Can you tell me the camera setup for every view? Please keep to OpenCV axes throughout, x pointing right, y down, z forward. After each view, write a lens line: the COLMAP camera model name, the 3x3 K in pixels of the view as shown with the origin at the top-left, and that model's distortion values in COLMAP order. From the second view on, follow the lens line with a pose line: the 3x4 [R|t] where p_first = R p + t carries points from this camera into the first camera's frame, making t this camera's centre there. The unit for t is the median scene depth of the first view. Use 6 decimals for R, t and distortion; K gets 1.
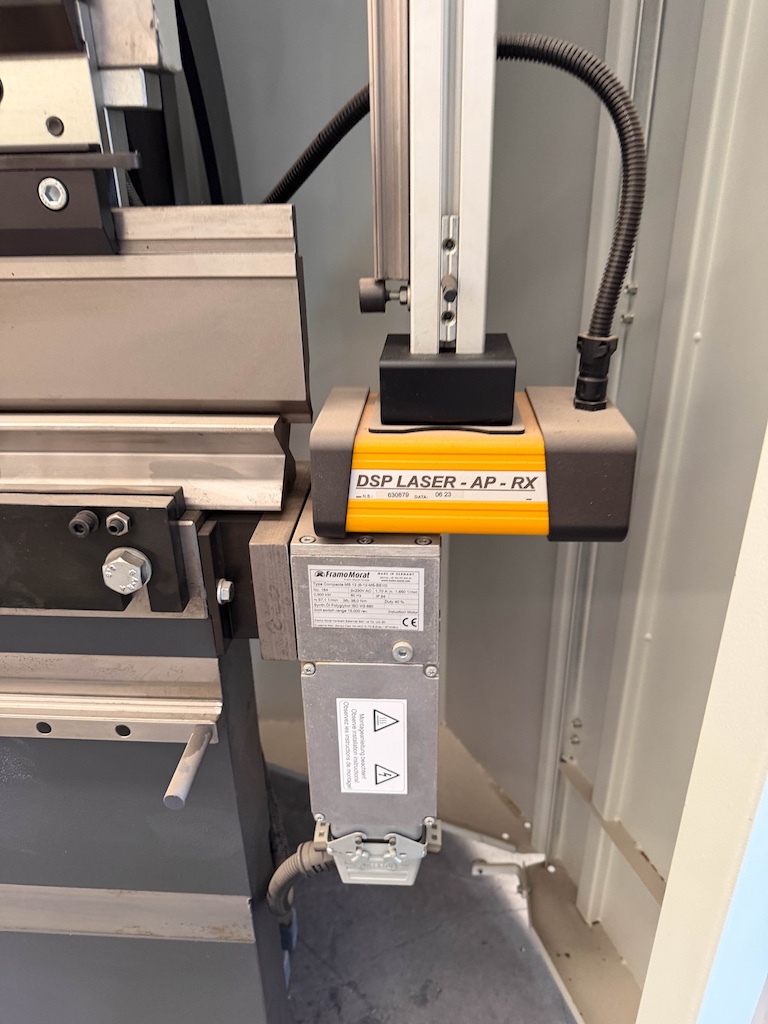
lens RADIAL K [[700.2, 0, 397.5], [0, 700.2, 504.2], [0, 0, 1]] dist [0.086303, -0.149225]
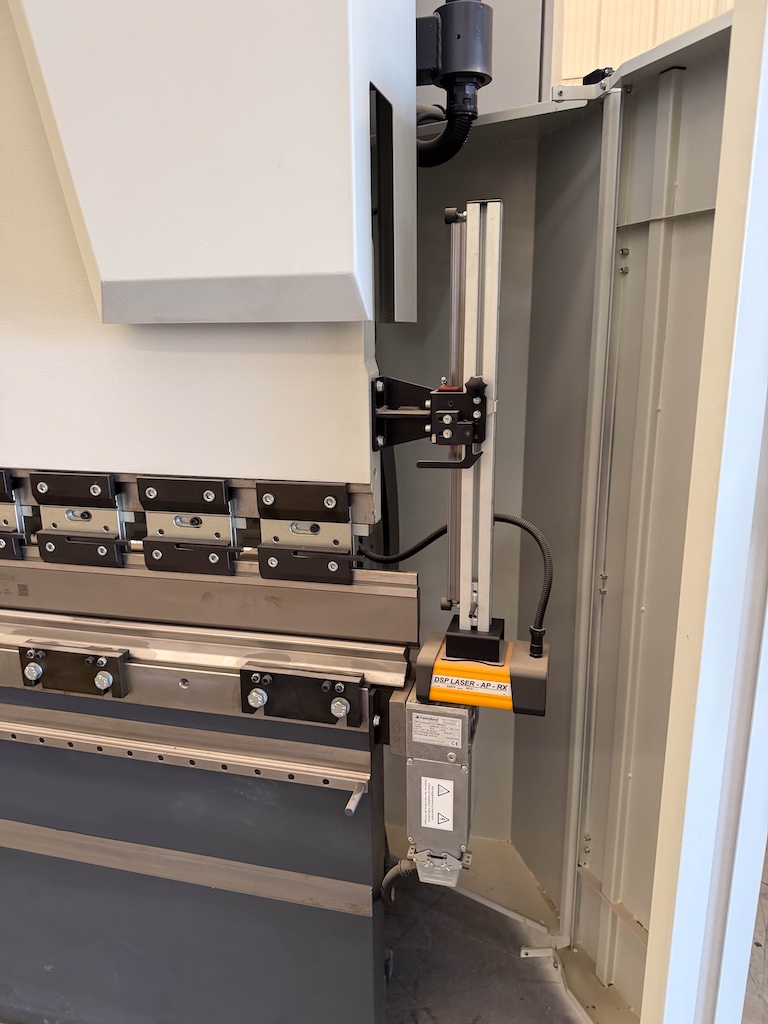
lens RADIAL K [[700.2, 0, 397.5], [0, 700.2, 504.2], [0, 0, 1]] dist [0.086303, -0.149225]
pose [[0.981252, 0.046308, -0.187084, 0.228046], [-0.081634, 0.979192, -0.185793, -0.152329], [0.174588, 0.197582, 0.964614, -1.406418]]
